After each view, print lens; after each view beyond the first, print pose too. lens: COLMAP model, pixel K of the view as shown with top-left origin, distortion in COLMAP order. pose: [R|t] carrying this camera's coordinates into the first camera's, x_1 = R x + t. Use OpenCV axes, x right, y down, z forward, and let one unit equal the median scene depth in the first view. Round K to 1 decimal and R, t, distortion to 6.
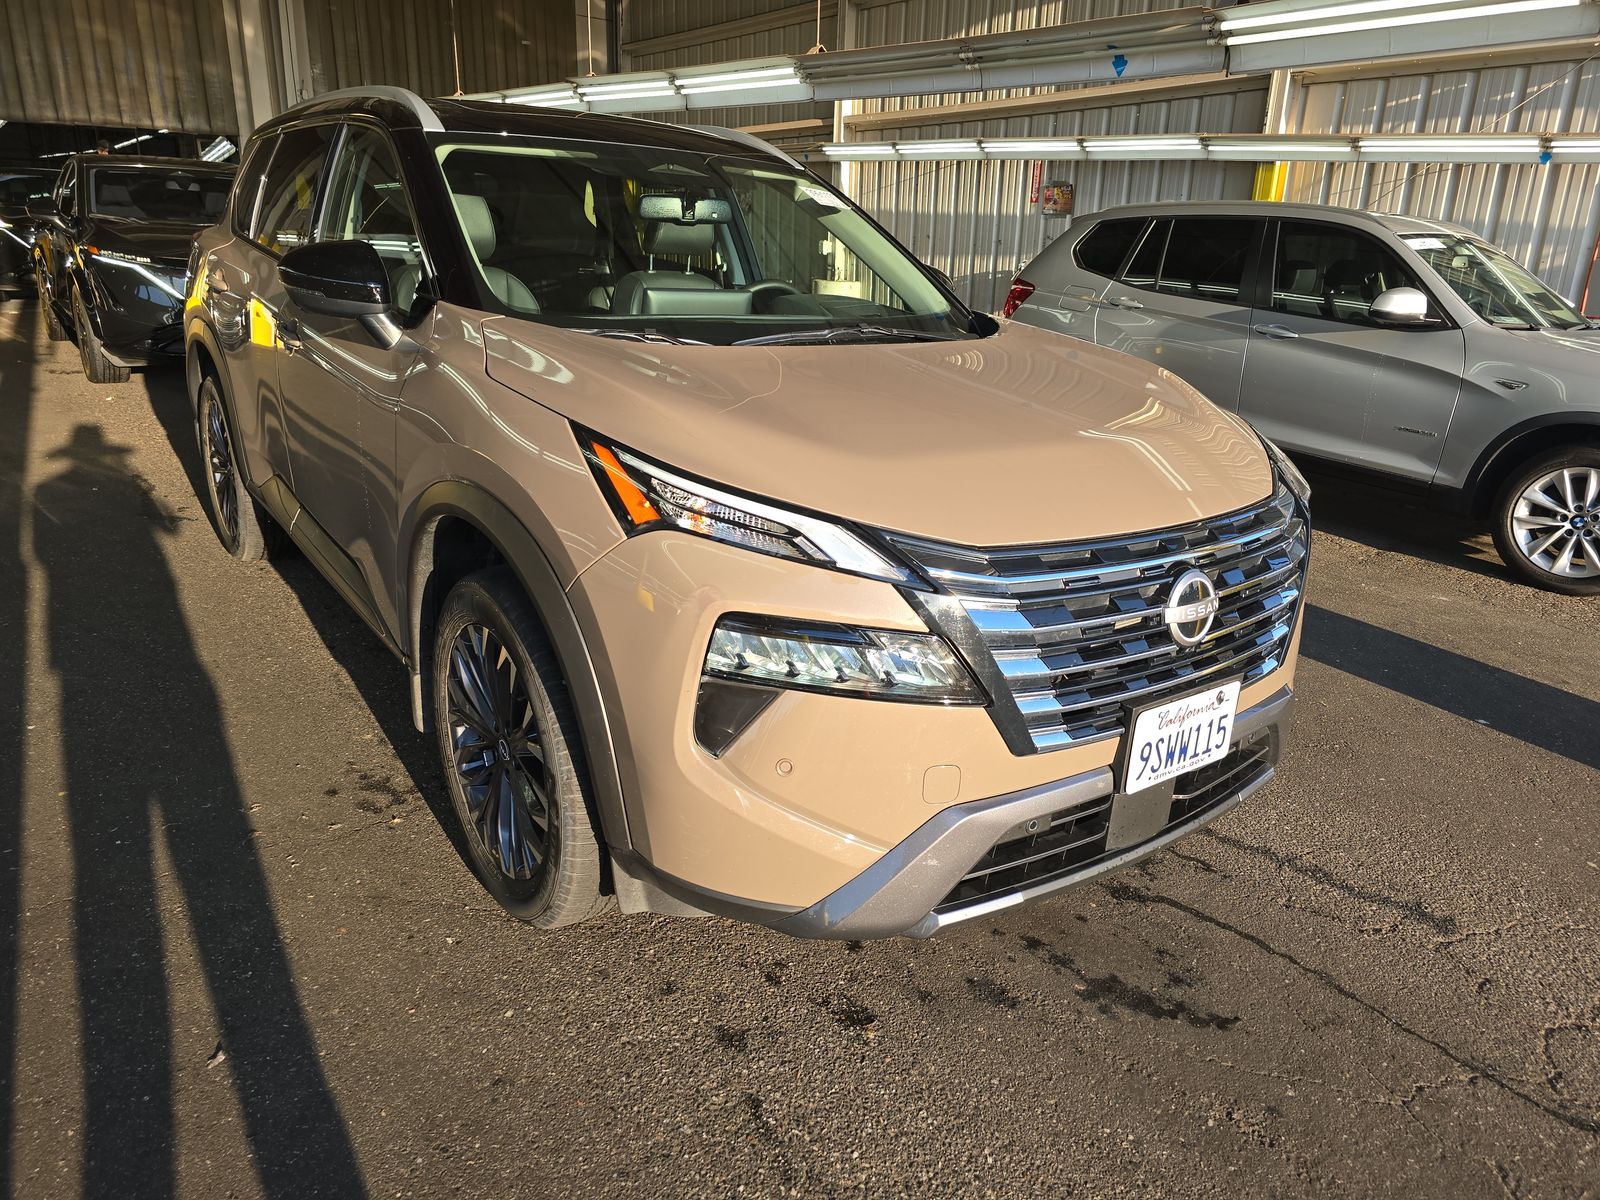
lens RADIAL K [[1102.8, 0, 800.0], [0, 1102.8, 600.0], [0, 0, 1]] dist [0.002272, -0.001667]
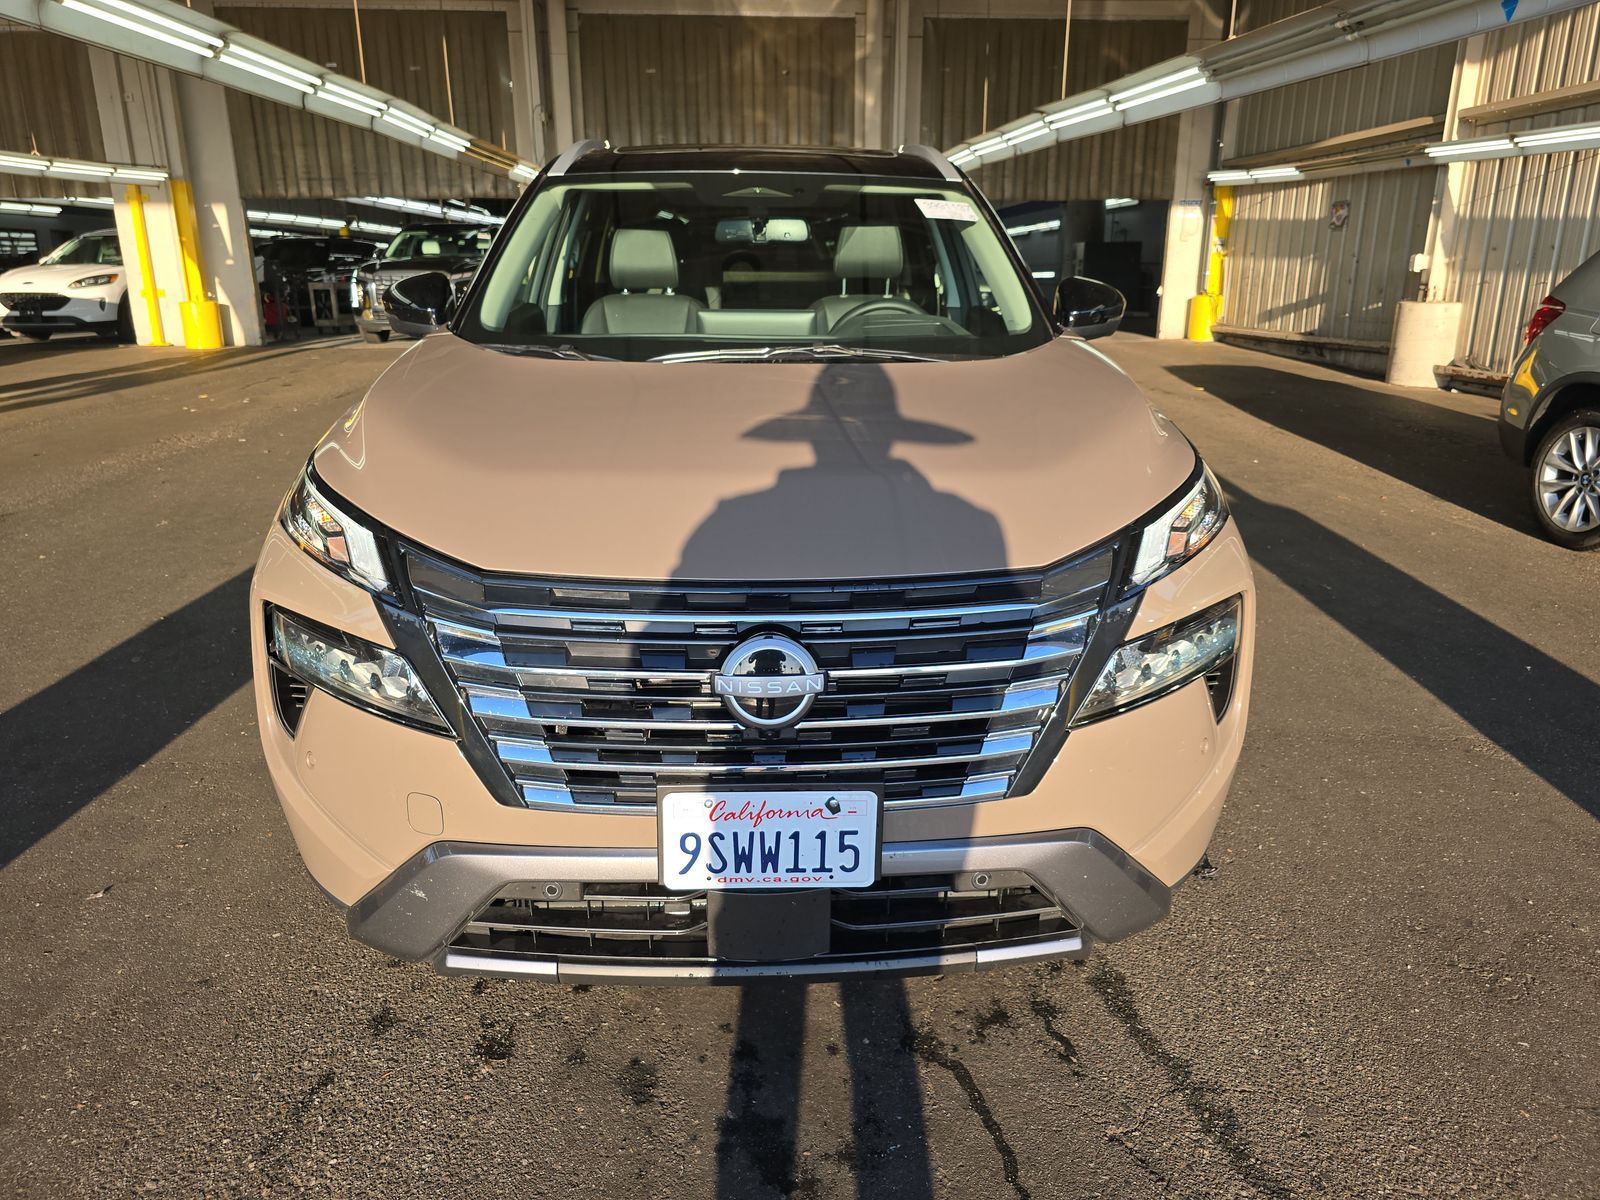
lens RADIAL K [[1071.0, 0, 768.4], [0, 1071.0, 576.6], [0, 0, 1]] dist [0.041966, -0.043886]
pose [[0.824700, 0.117664, -0.553195, 0.690572], [-0.140752, 0.990045, 0.000749, -0.062291], [0.547775, 0.077246, 0.833052, 0.298784]]
